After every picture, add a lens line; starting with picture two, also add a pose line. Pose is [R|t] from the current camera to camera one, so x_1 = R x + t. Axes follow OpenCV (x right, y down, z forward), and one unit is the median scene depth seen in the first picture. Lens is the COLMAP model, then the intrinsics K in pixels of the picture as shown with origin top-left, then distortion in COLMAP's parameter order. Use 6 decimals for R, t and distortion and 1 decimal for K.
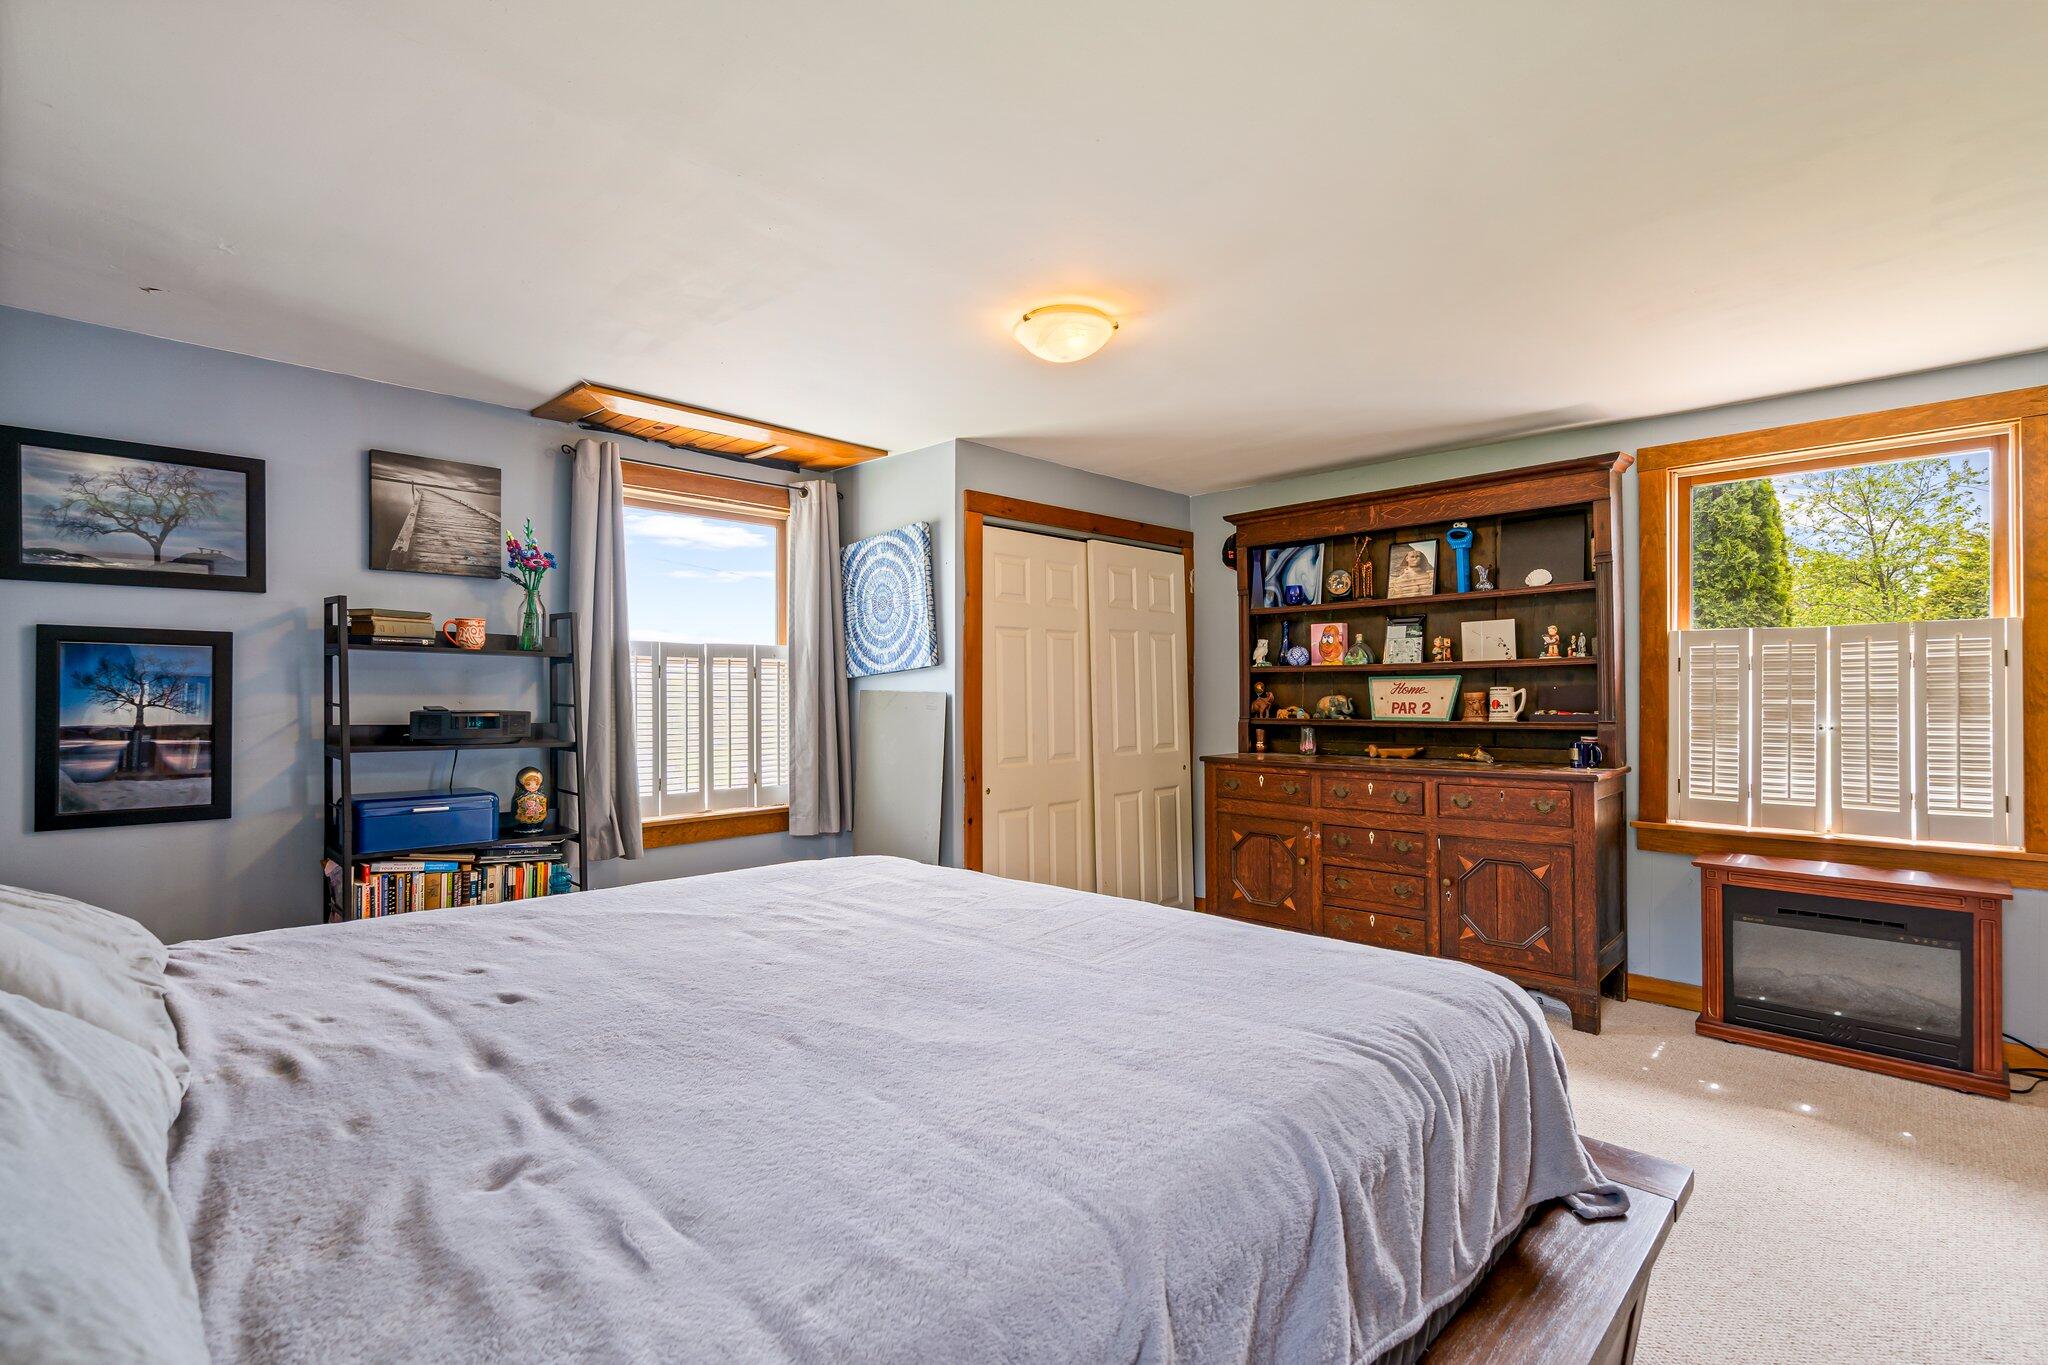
lens RADIAL K [[943.9, 0, 1024.2], [0, 943.9, 691.3], [0, 0, 1]] dist [-0.000525, 0.000104]
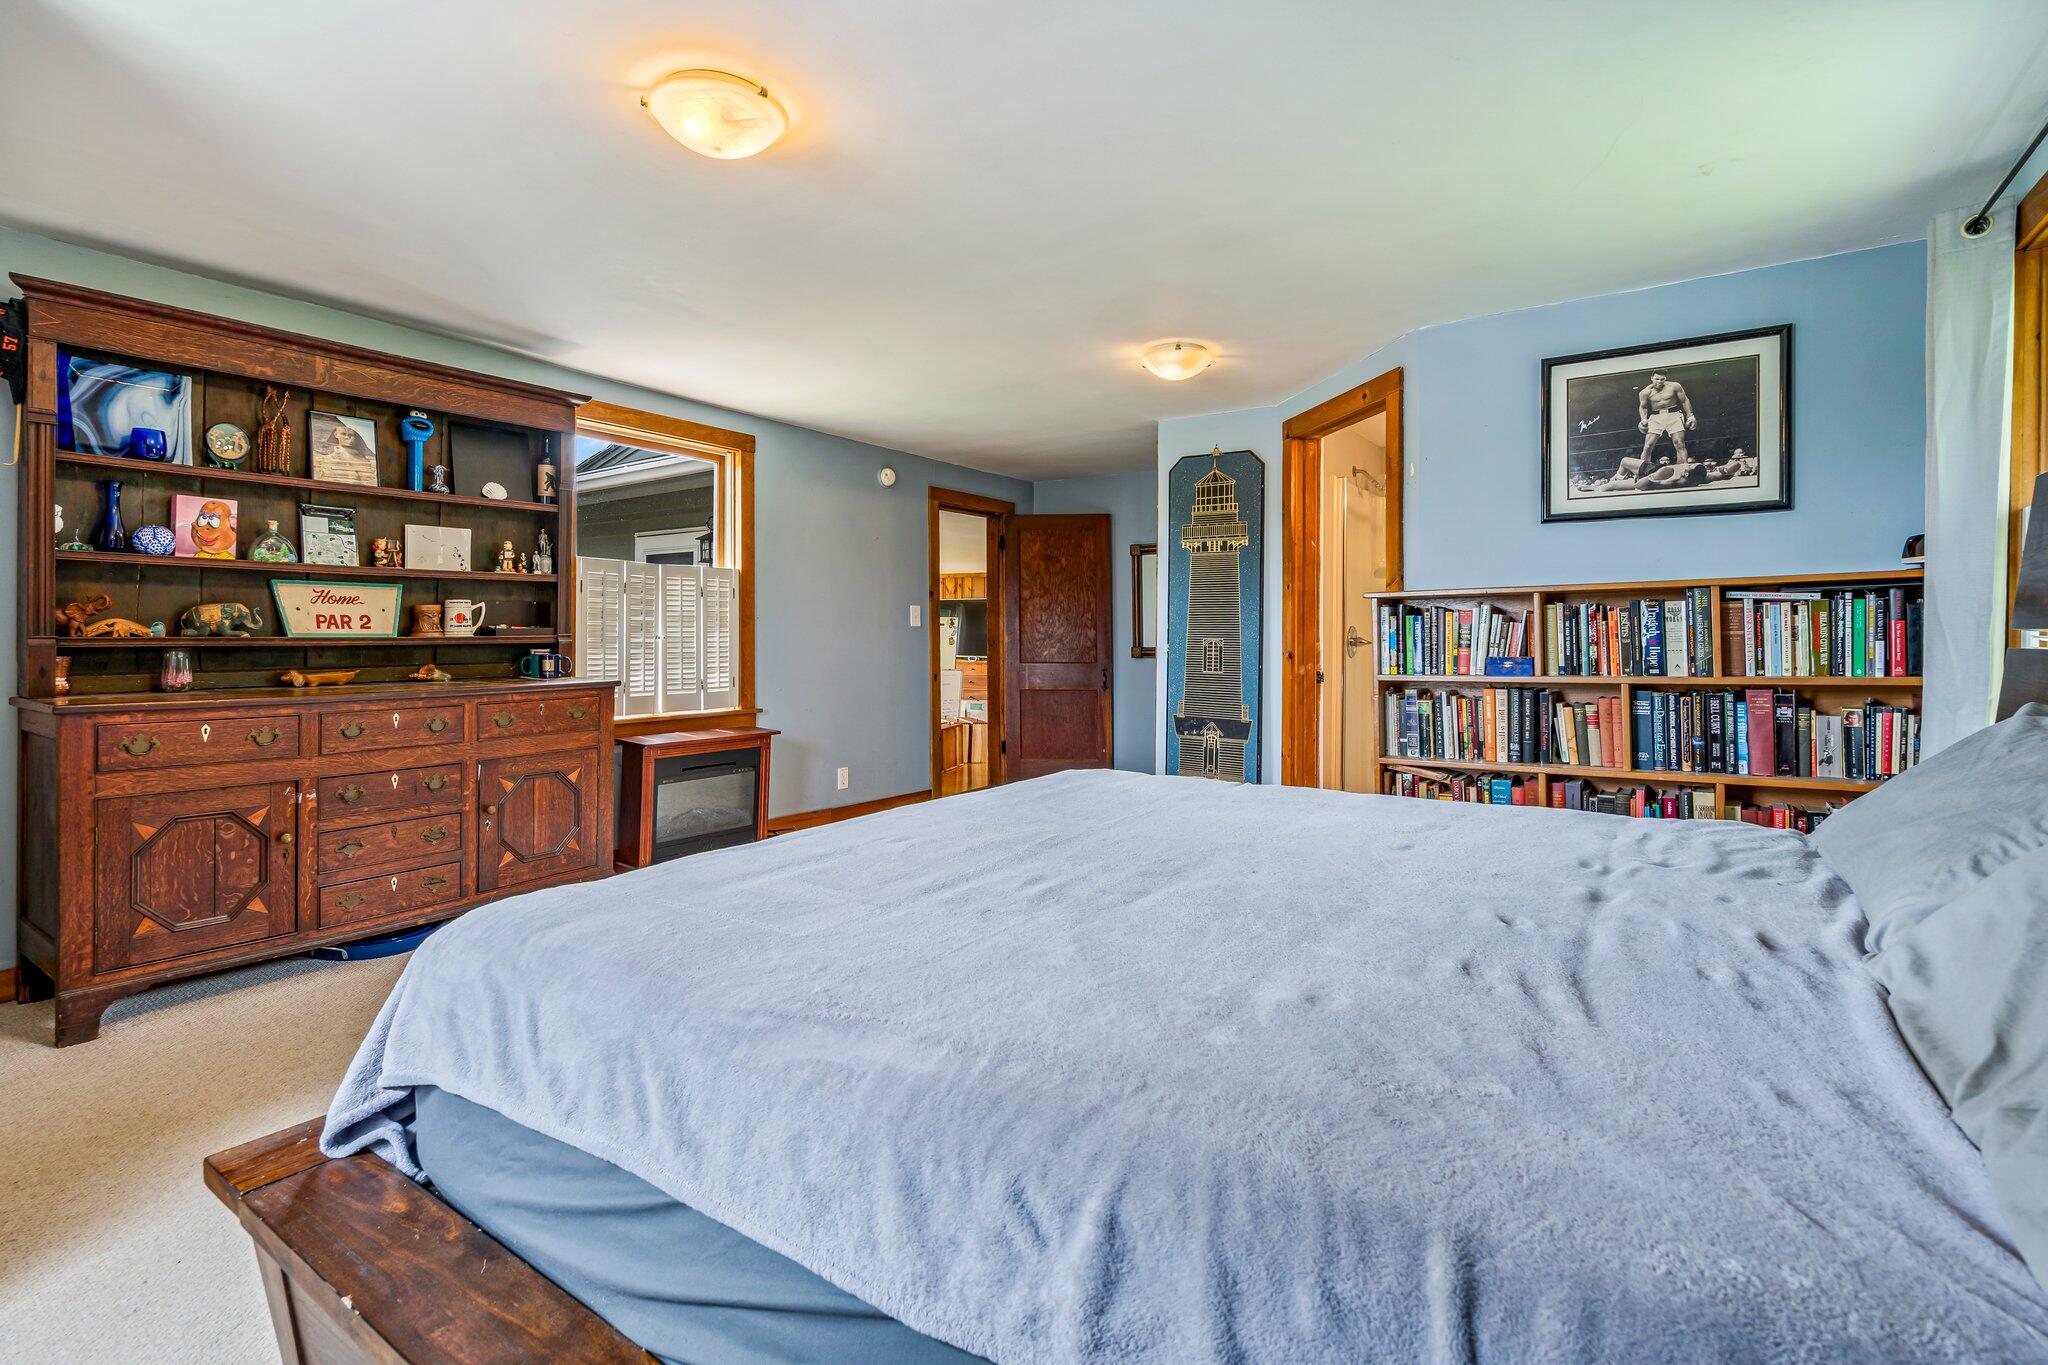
lens RADIAL K [[943.9, 0, 1011.7], [0, 943.9, 633.2], [0, 0, 1]] dist [-0.000525, 0.000104]
pose [[-0.167261, -0.000615, 0.985913, -0.499282], [-0.010956, 0.999939, -0.001235, 0.023151], [-0.985852, -0.011008, -0.167257, 0.598764]]
